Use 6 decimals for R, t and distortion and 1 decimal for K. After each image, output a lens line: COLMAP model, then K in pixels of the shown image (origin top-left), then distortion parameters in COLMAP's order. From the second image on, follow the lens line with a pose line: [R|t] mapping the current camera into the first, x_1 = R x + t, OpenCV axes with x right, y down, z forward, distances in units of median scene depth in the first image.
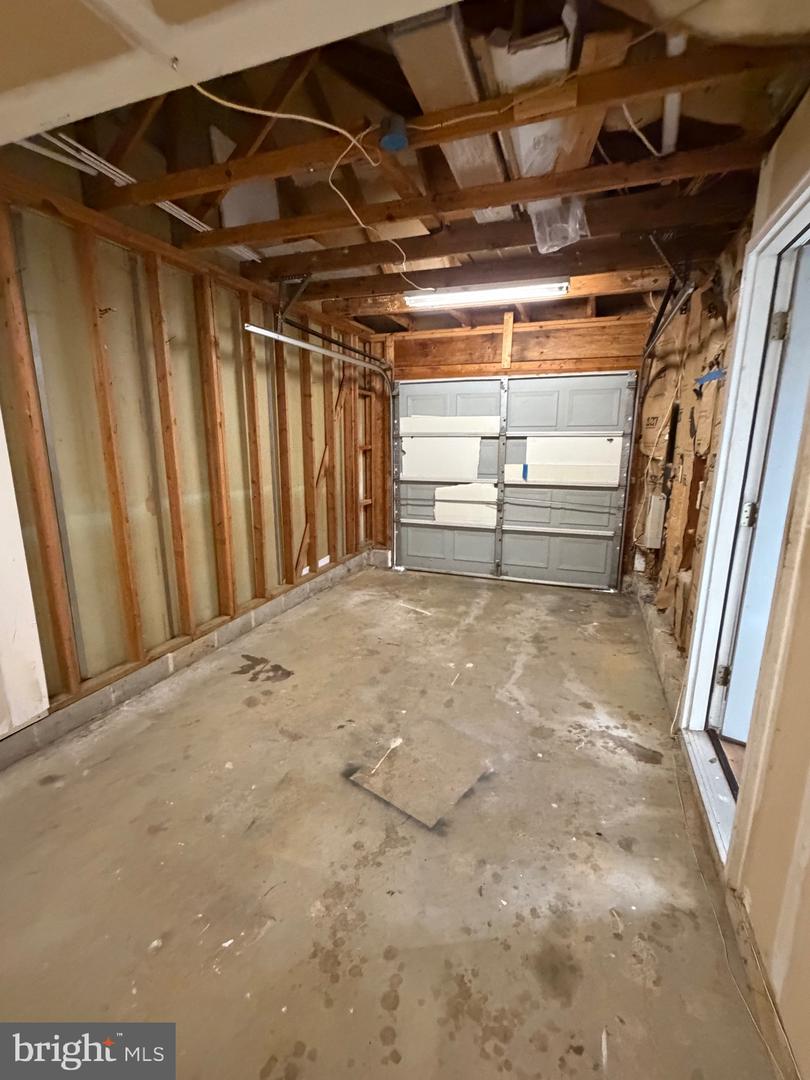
lens RADIAL K [[482.5, 0, 406.6], [0, 482.5, 540.8], [0, 0, 1]] dist [0.006535, -0.001424]
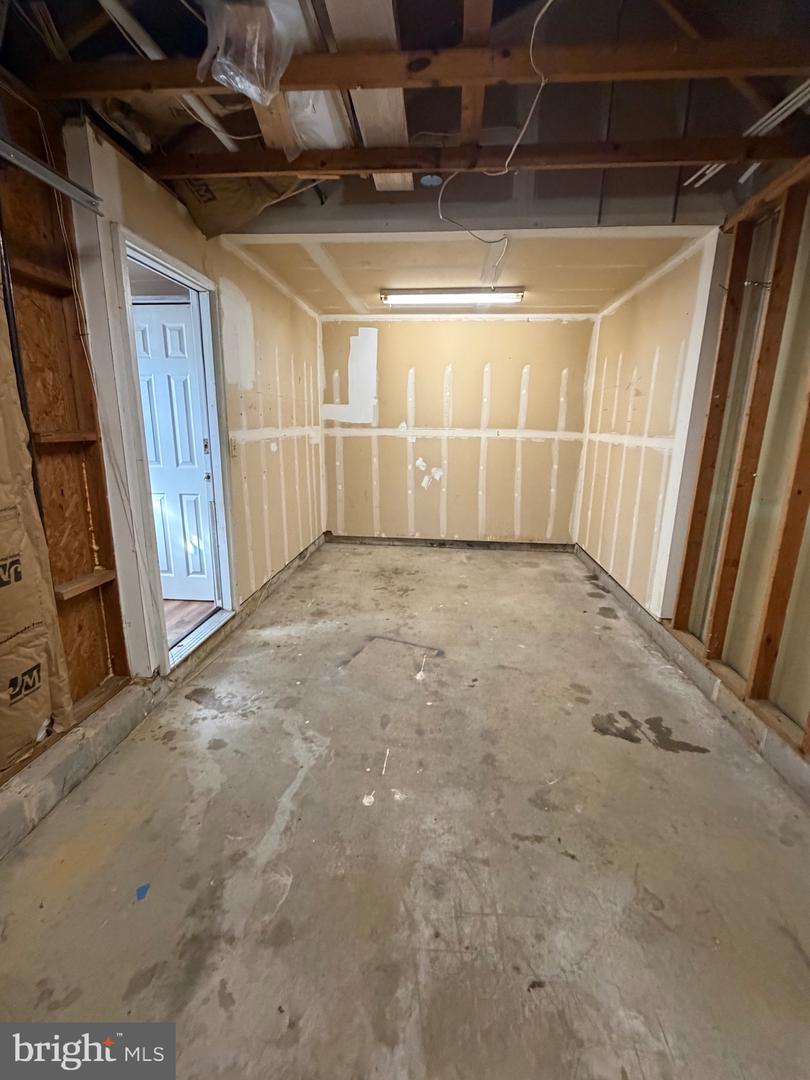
lens RADIAL K [[482.5, 0, 403.0], [0, 482.5, 538.5], [0, 0, 1]] dist [0.006535, -0.001424]
pose [[-0.965147, 0.038905, -0.258799, 0.286889], [-0.078309, 0.900648, 0.427434, -0.353527], [0.249716, 0.432803, -0.866212, 1.729518]]
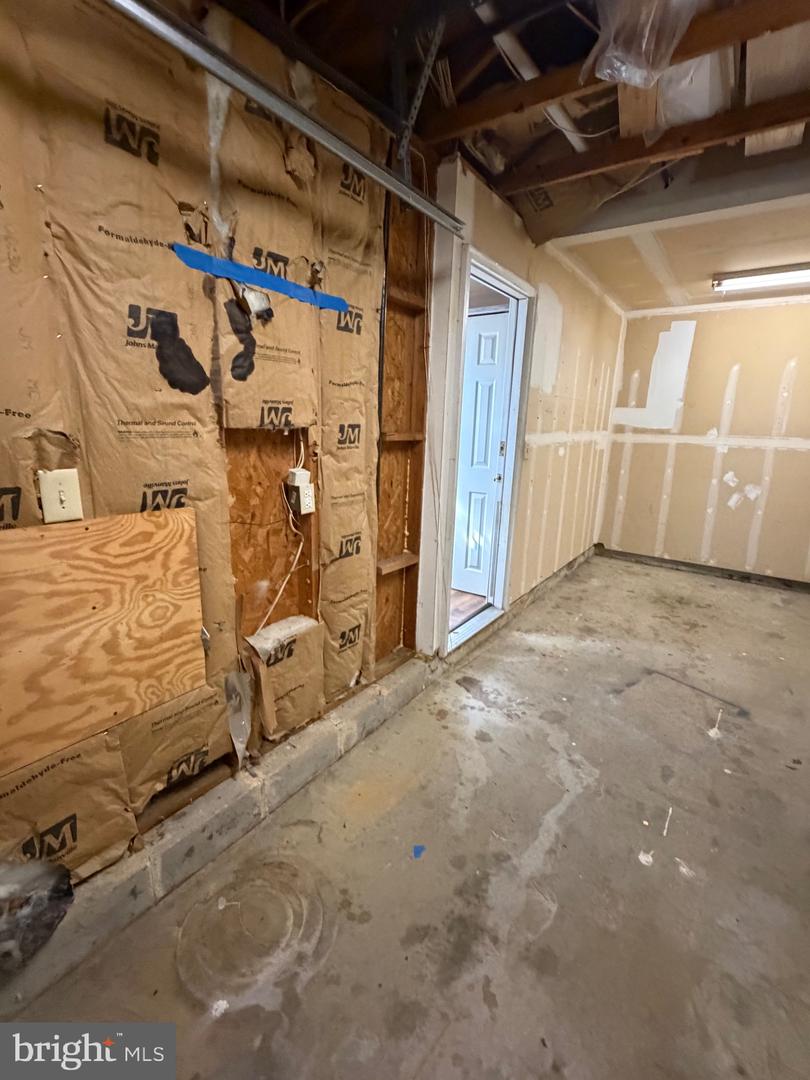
lens RADIAL K [[482.5, 0, 404.5], [0, 482.5, 538.5], [0, 0, 1]] dist [0.006535, -0.001424]
pose [[-0.966259, -0.098819, 0.237862, 0.362422], [0.015922, 0.898794, 0.438082, -0.349579], [-0.257080, 0.427087, -0.866895, 1.712745]]
